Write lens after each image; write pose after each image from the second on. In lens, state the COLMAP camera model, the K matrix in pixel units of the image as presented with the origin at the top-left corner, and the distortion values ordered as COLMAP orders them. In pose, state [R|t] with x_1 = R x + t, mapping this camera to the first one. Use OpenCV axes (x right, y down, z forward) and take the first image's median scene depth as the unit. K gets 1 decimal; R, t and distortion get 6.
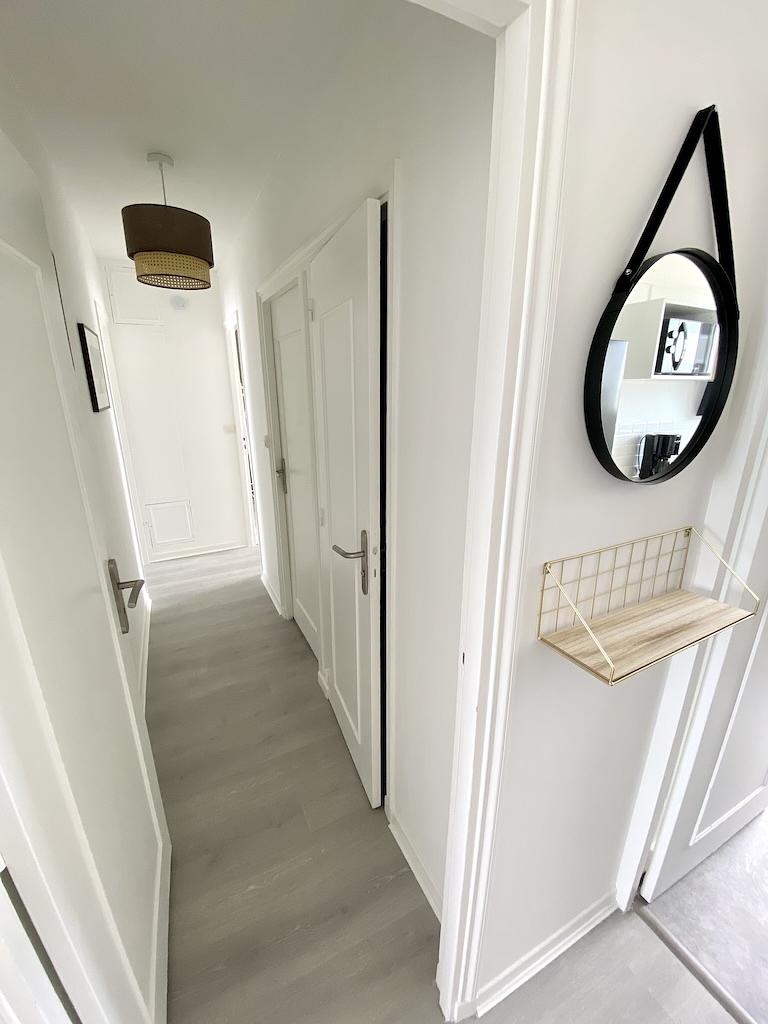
lens RADIAL K [[413.7, 0, 387.5], [0, 413.7, 504.9], [0, 0, 1]] dist [0.033532, -0.028043]
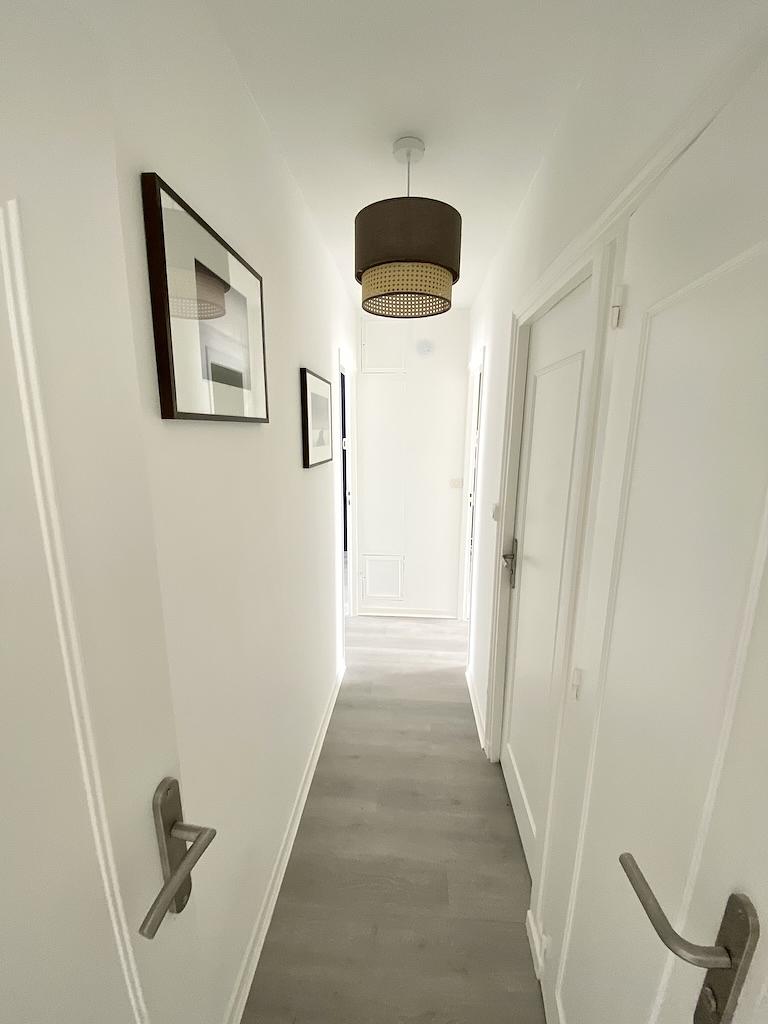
lens RADIAL K [[413.7, 0, 387.5], [0, 413.7, 504.9], [0, 0, 1]] dist [0.033532, -0.028043]
pose [[0.856850, 0.103640, -0.505041, -0.081394], [-0.155915, 0.985808, -0.062227, -0.085615], [0.491424, 0.132062, 0.860849, 0.255011]]
